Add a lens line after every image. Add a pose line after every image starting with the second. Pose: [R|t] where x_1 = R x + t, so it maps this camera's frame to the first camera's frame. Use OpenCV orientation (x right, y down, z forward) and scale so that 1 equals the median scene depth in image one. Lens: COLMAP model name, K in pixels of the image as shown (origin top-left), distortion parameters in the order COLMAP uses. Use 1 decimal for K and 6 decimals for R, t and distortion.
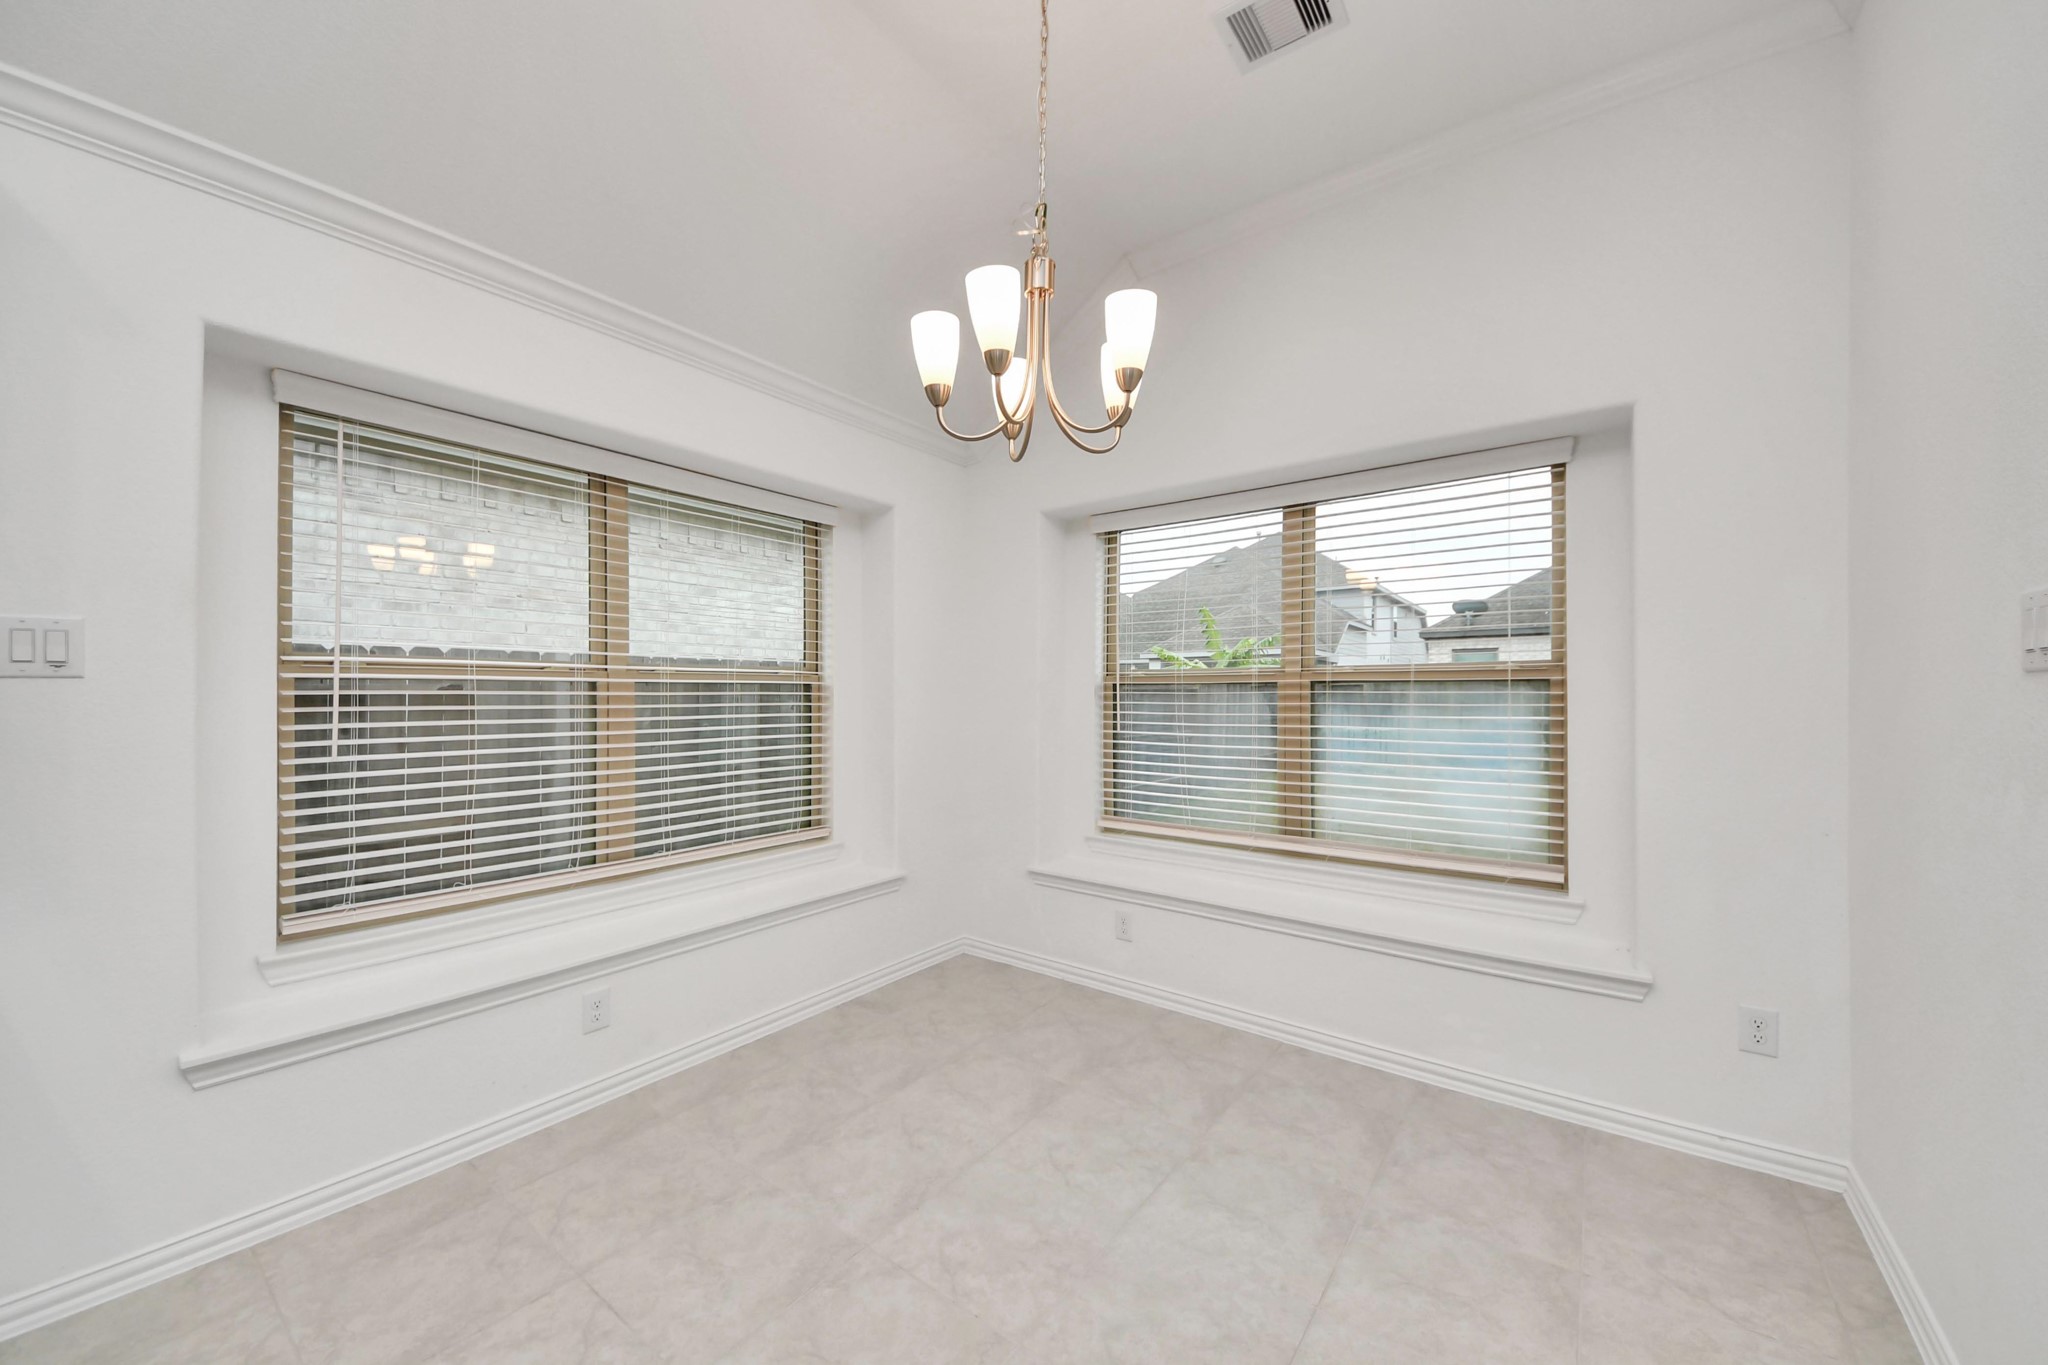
lens RADIAL K [[779.4, 0, 1037.0], [0, 779.4, 707.3], [0, 0, 1]] dist [0.034631, -0.024740]
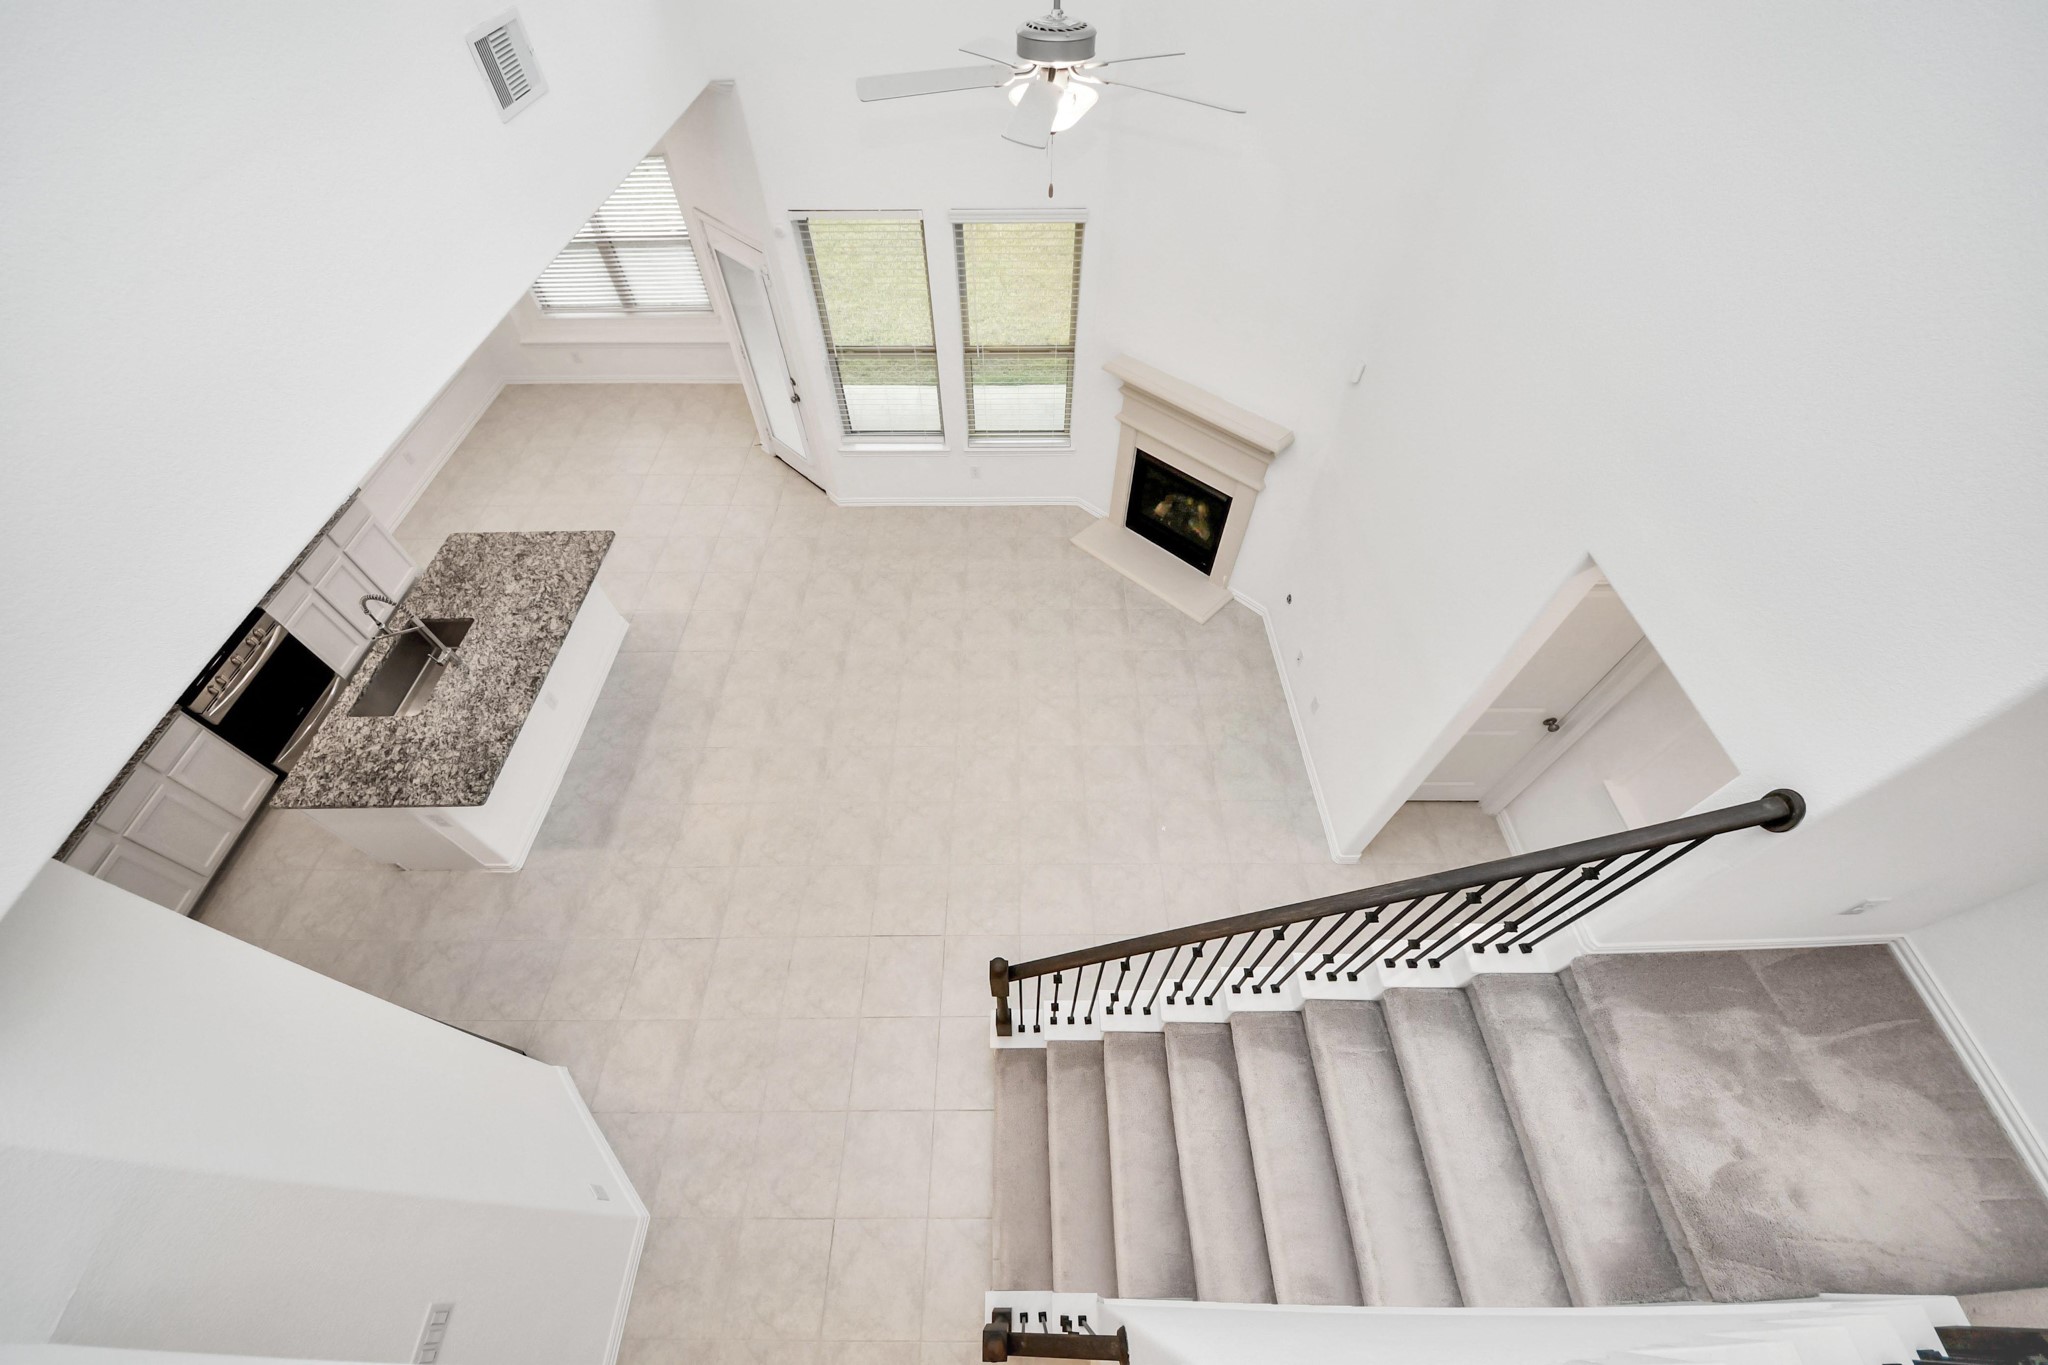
lens RADIAL K [[740.7, 0, 1058.9], [0, 740.7, 672.8], [0, 0, 1]] dist [0.015455, -0.019420]
pose [[0.786549, -0.484773, 0.382539, -0.074763], [0.004250, 0.623703, 0.781650, -0.989722], [-0.617513, -0.613180, 0.492633, -1.846656]]
